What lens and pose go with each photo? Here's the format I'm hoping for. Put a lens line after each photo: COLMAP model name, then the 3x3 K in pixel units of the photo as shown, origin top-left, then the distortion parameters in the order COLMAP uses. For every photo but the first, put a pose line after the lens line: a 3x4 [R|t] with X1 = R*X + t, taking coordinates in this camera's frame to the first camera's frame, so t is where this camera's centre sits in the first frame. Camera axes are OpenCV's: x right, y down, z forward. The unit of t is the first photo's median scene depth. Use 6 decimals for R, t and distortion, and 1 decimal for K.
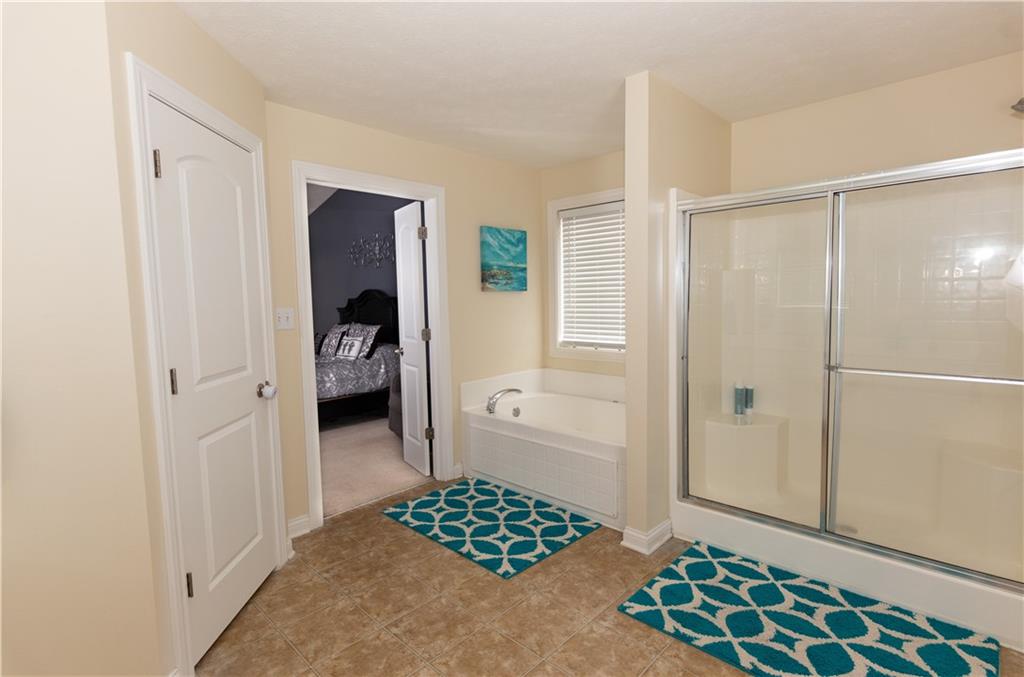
lens RADIAL K [[496.4, 0, 512.0], [0, 496.4, 338.5], [0, 0, 1]] dist [-0.001386, -0.000041]
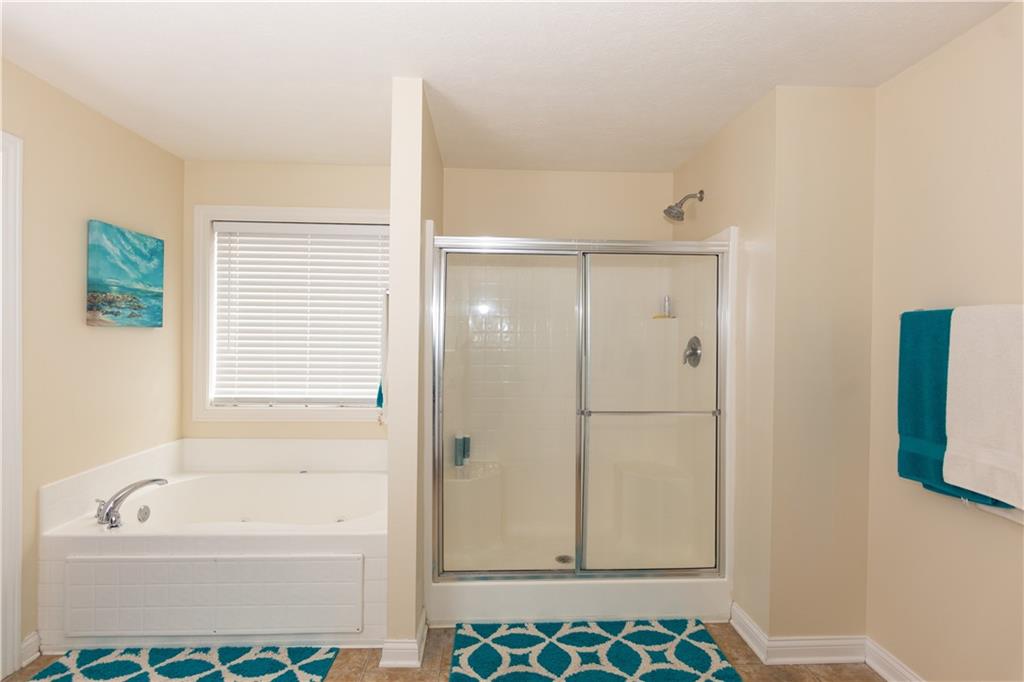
lens RADIAL K [[495.3, 0, 512.0], [0, 495.3, 341.0], [0, 0, 1]] dist [0.000164, 0.000009]
pose [[0.689918, 0.022439, 0.723540, -0.168179], [0.034624, 0.997353, -0.063945, -0.023166], [-0.723059, 0.069169, 0.687314, 0.249215]]
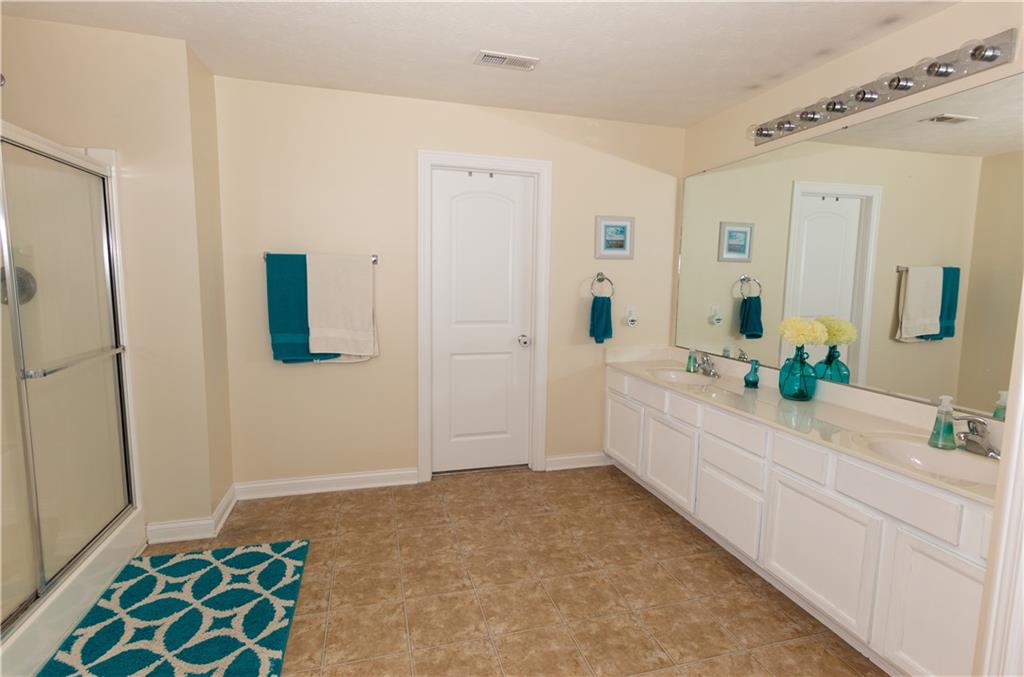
lens RADIAL K [[496.4, 0, 512.0], [0, 496.4, 338.5], [0, 0, 1]] dist [-0.001386, -0.000041]
pose [[-0.858822, -0.054084, 0.509411, -0.260611], [0.045242, 0.982518, 0.180588, -0.068276], [-0.510272, 0.178140, -0.841361, 0.860091]]
